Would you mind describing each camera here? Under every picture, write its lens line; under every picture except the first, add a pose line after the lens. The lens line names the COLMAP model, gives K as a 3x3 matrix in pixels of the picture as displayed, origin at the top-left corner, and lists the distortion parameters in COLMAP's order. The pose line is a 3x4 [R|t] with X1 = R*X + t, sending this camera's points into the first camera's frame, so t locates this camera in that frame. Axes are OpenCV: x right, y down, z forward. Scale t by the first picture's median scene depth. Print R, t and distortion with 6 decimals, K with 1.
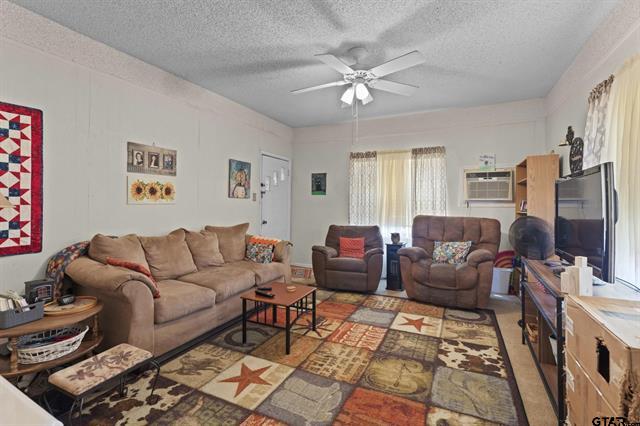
lens RADIAL K [[287.8, 0, 319.0], [0, 287.8, 205.7], [0, 0, 1]] dist [-0.013249, 0.000042]
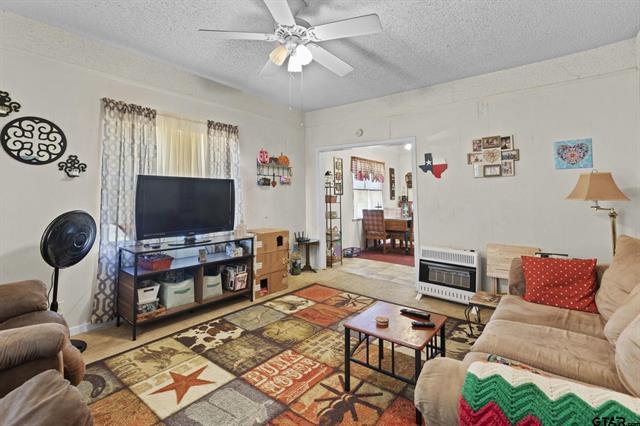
lens RADIAL K [[287.8, 0, 319.0], [0, 287.8, 205.7], [0, 0, 1]] dist [-0.013249, 0.000042]
pose [[-0.977163, -0.008379, 0.212328, -0.100179], [-0.002227, 0.999571, 0.029198, -0.002442], [-0.212481, 0.028058, -0.976762, 1.846380]]
